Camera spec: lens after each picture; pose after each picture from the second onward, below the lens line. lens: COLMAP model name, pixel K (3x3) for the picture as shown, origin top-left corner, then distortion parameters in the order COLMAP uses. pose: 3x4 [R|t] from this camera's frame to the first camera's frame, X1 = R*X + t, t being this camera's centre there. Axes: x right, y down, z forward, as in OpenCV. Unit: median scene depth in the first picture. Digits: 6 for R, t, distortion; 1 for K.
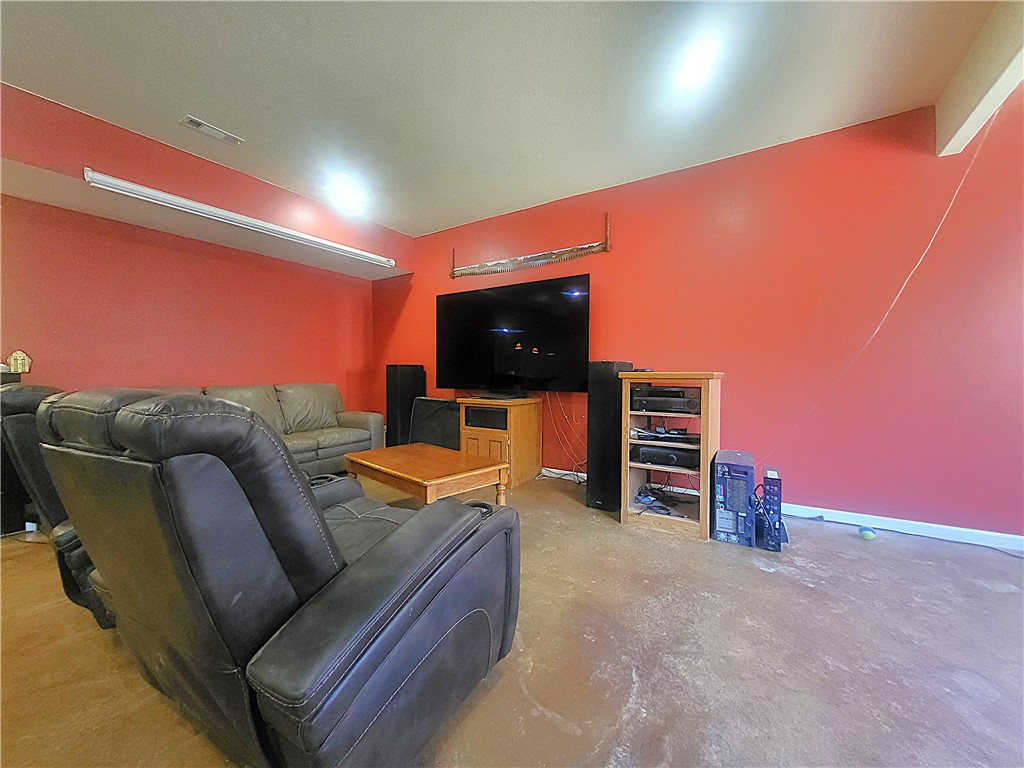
lens RADIAL K [[402.1, 0, 514.4], [0, 402.1, 384.1], [0, 0, 1]] dist [0.000618, 0.000014]
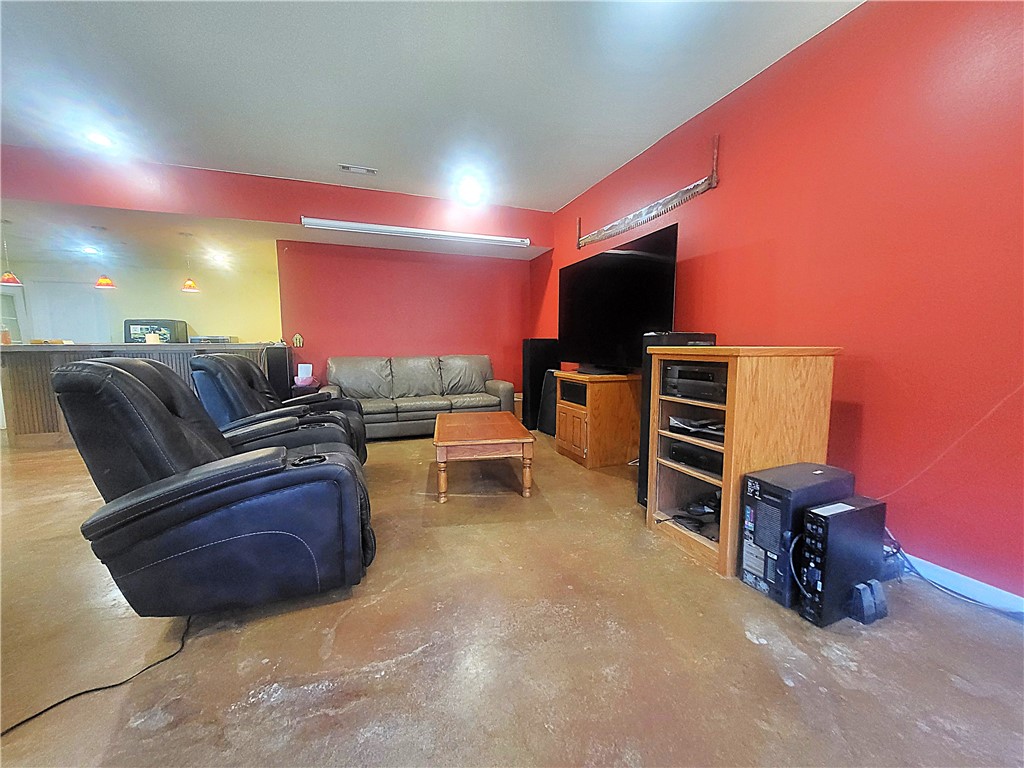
lens RADIAL K [[402.1, 0, 514.4], [0, 402.1, 384.1], [0, 0, 1]] dist [0.000618, 0.000014]
pose [[0.804862, 0.055633, -0.590849, 0.525213], [-0.015257, 0.997207, 0.073112, -0.008842], [0.593266, -0.049830, 0.803462, 0.179491]]
